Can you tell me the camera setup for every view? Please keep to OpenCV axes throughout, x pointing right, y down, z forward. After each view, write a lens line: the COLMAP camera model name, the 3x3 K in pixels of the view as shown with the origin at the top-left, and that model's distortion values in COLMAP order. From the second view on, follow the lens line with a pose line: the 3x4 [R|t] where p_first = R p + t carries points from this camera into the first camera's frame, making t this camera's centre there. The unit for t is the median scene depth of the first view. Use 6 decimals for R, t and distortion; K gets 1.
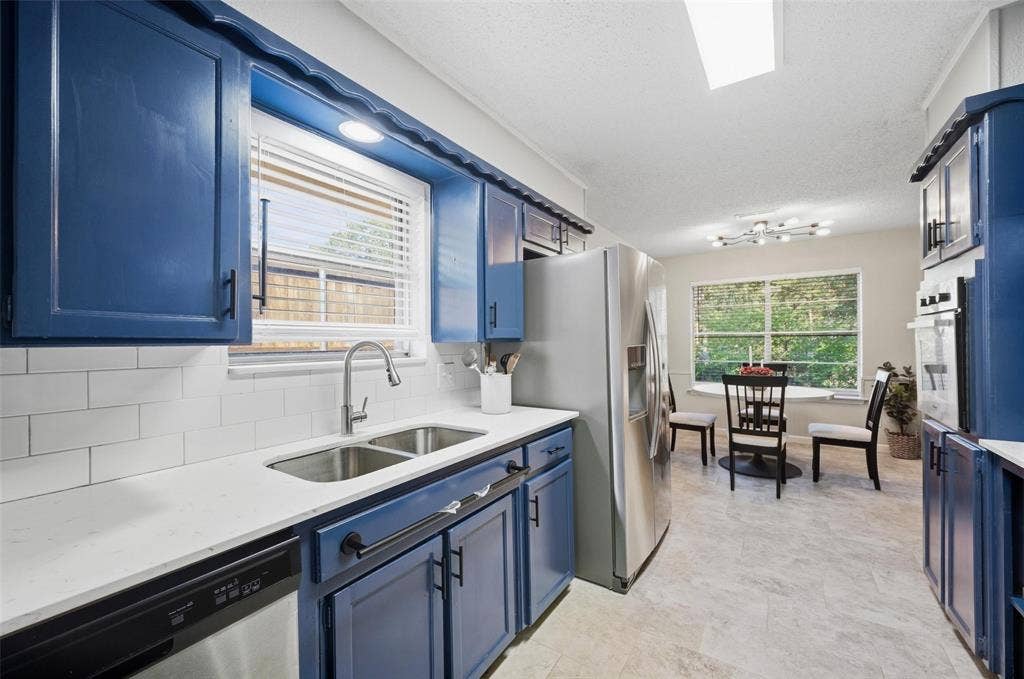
lens RADIAL K [[402.4, 0, 512.9], [0, 402.4, 341.5], [0, 0, 1]] dist [0.000923, 0.000195]
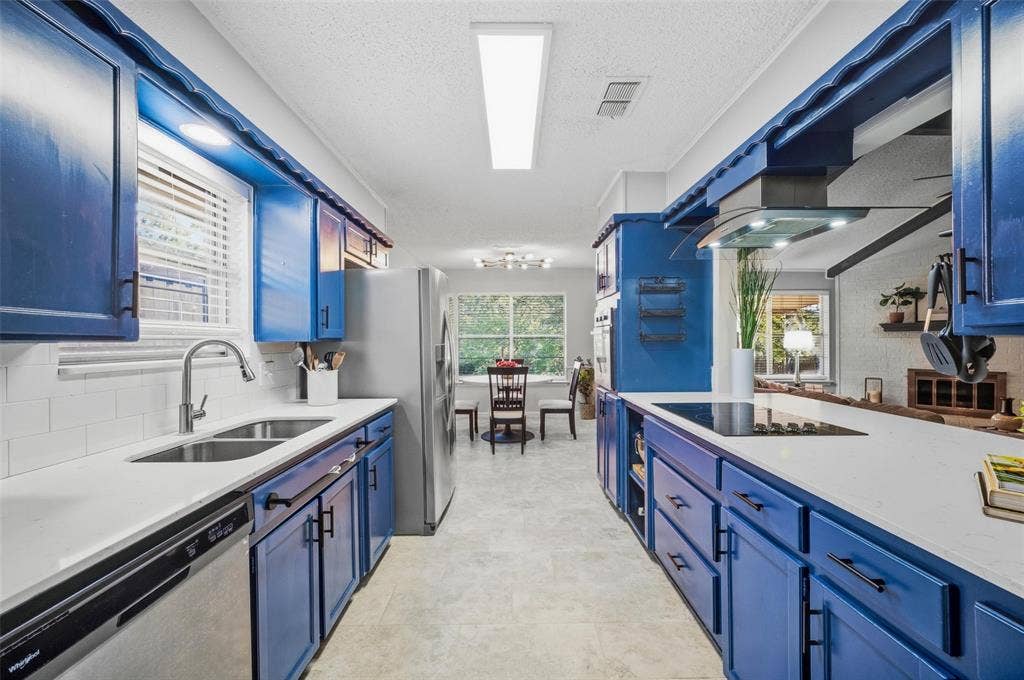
lens RADIAL K [[402.4, 0, 514.4], [0, 402.4, 340.9], [0, 0, 1]] dist [0.000923, 0.000195]
pose [[0.827703, 0.005526, 0.561140, -0.238174], [-0.003329, 0.999982, -0.004937, 0.003733], [-0.561157, 0.002218, 0.827706, -0.224508]]
